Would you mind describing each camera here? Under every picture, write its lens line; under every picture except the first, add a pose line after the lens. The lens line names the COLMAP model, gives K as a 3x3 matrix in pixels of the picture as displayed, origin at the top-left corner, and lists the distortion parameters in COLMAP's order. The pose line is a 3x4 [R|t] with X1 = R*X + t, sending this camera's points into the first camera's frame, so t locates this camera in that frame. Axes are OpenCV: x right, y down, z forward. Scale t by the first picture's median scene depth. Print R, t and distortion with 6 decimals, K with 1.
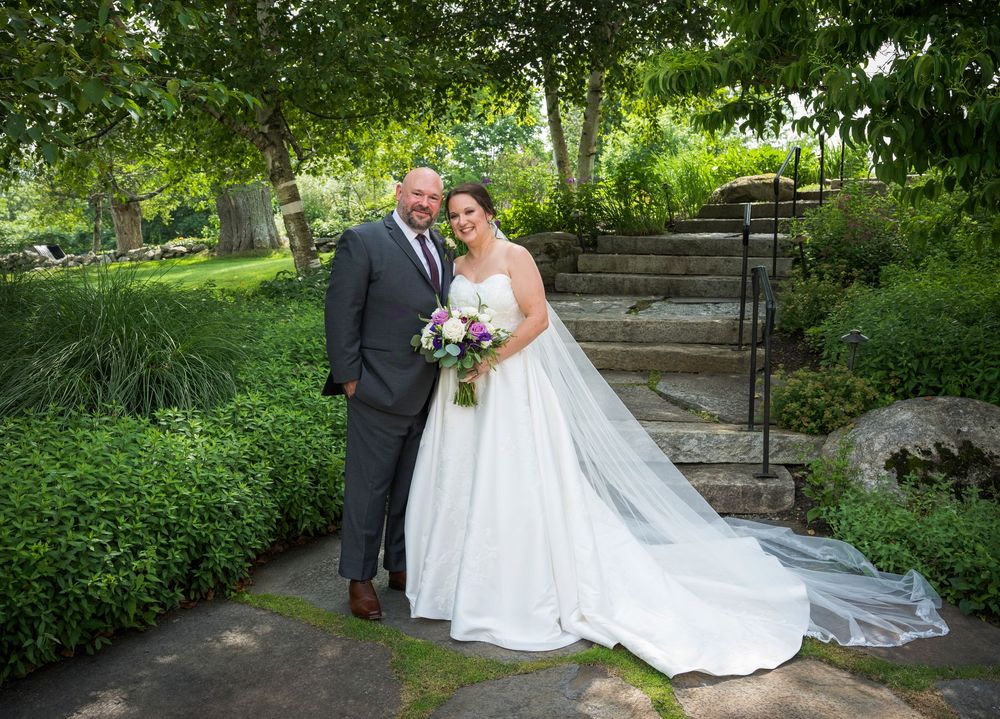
lens RADIAL K [[948.7, 0, 491.0], [0, 948.7, 360.7], [0, 0, 1]] dist [0.008962, 0.001634]
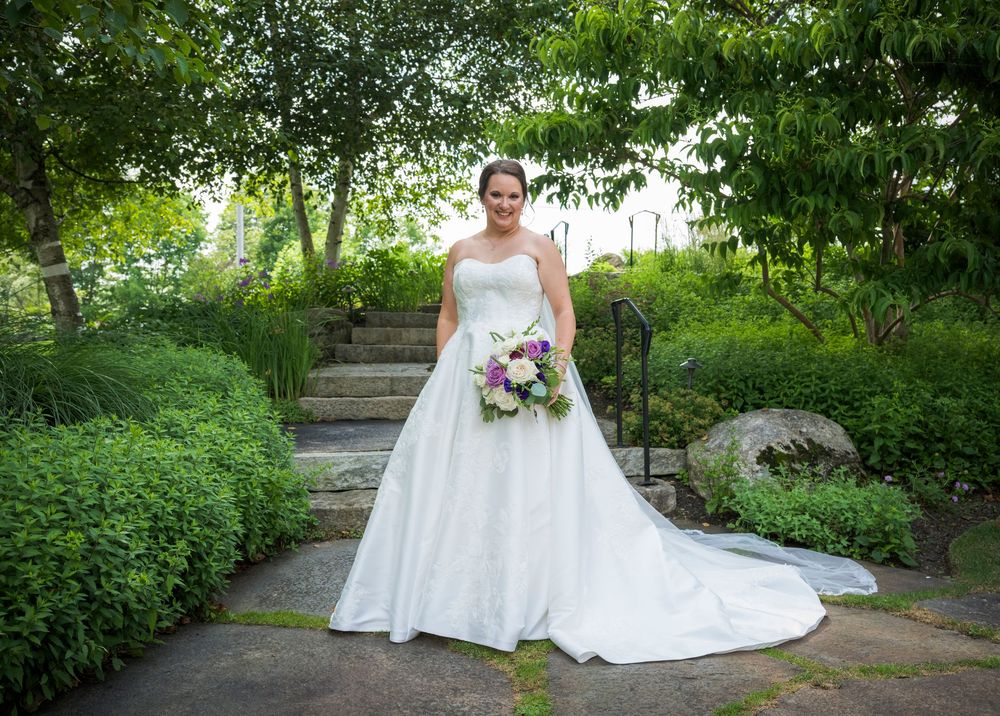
lens RADIAL K [[903.2, 0, 500.0], [0, 903.2, 358.0], [0, 0, 1]] dist [-0.002962, -0.005528]
pose [[0.931484, 0.000923, 0.363781, -0.130654], [0.044026, 0.992361, -0.115249, 0.046818], [-0.361109, 0.123368, 0.924327, 0.039824]]
